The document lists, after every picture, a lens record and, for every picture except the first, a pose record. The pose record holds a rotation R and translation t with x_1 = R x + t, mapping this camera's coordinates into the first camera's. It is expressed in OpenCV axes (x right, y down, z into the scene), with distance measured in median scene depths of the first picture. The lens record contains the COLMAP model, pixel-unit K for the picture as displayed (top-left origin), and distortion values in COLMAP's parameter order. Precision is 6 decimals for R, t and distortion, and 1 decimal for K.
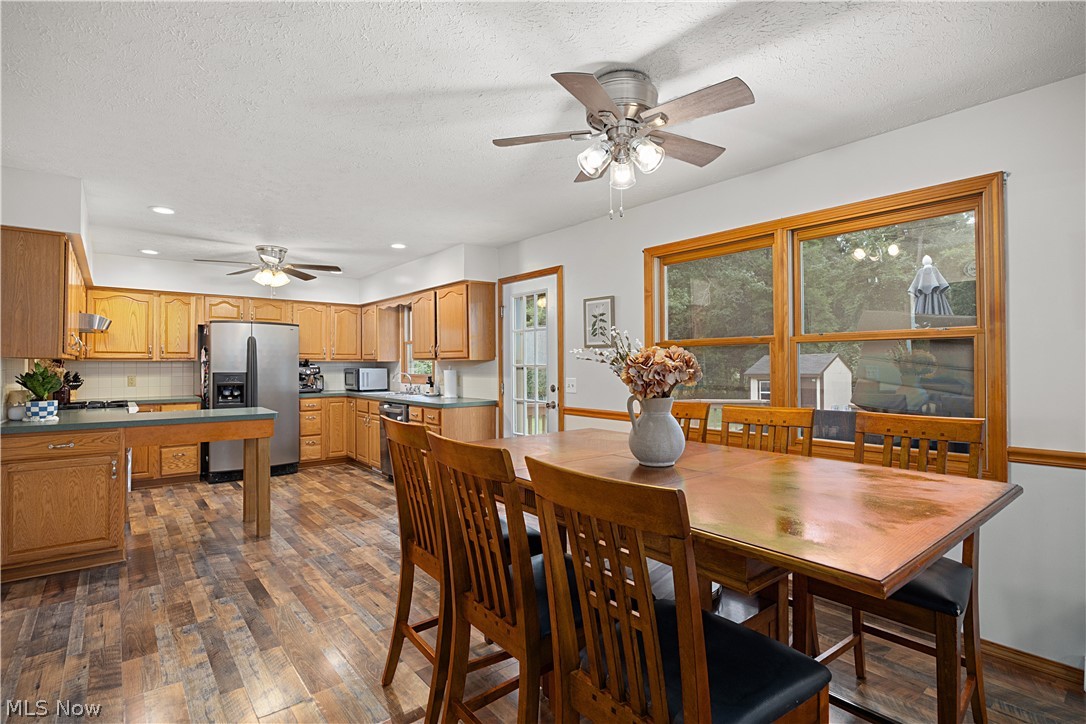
lens RADIAL K [[523.7, 0, 558.0], [0, 523.7, 369.2], [0, 0, 1]] dist [-0.031528, -0.001050]
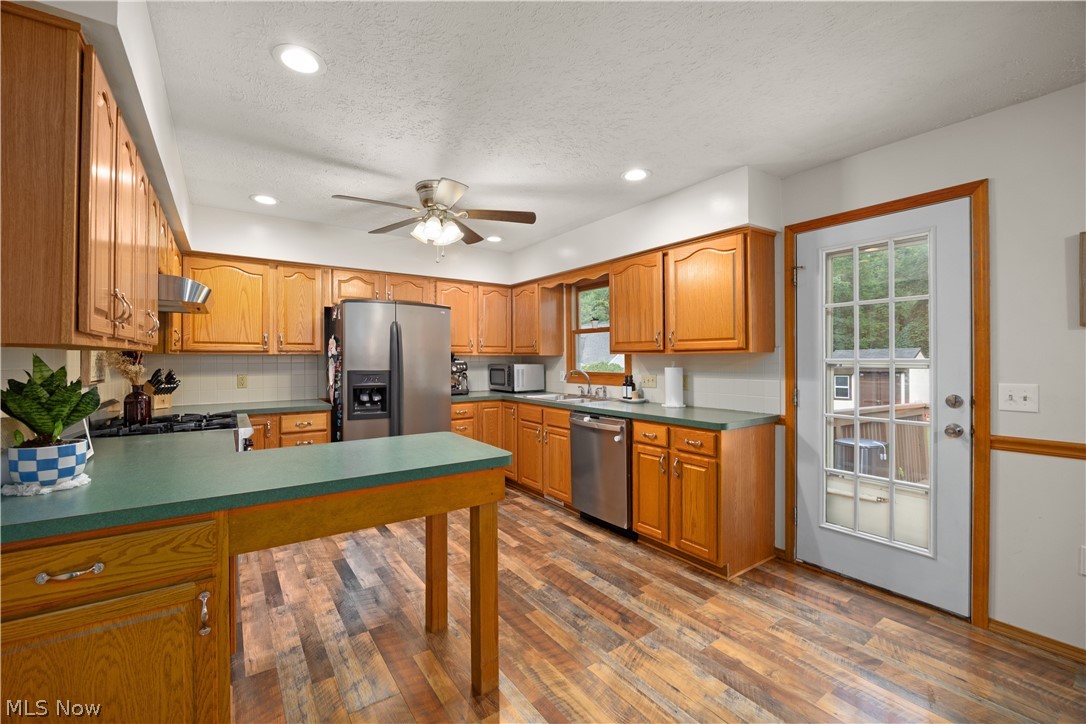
lens RADIAL K [[459.9, 0, 548.9], [0, 459.9, 356.4], [0, 0, 1]] dist [-0.010609, 0.002199]
pose [[0.995761, -0.001610, -0.091965, -0.322651], [0.000294, 0.999897, -0.014322, -0.003992], [0.091979, 0.014234, 0.995659, 0.376585]]
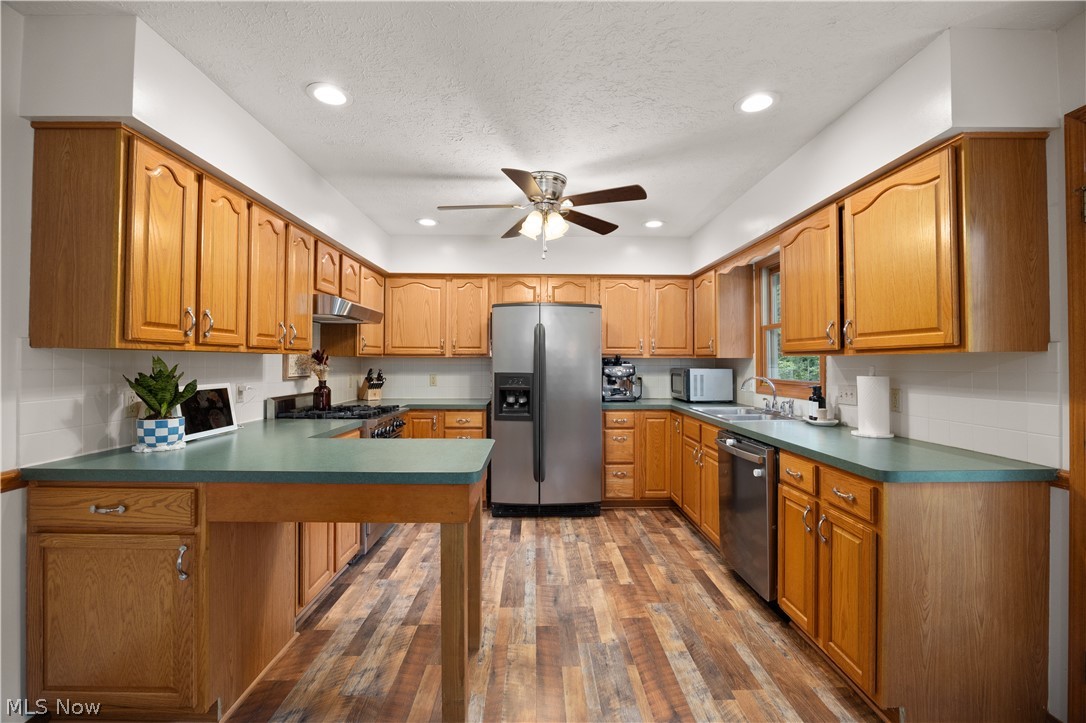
lens RADIAL K [[477.5, 0, 536.0], [0, 477.5, 355.5], [0, 0, 1]] dist [-0.012991, 0.001023]
pose [[0.761162, -0.005372, -0.648539, -0.164098], [-0.010480, 0.999733, -0.020581, -0.004476], [0.648477, 0.022462, 0.760903, 0.497955]]
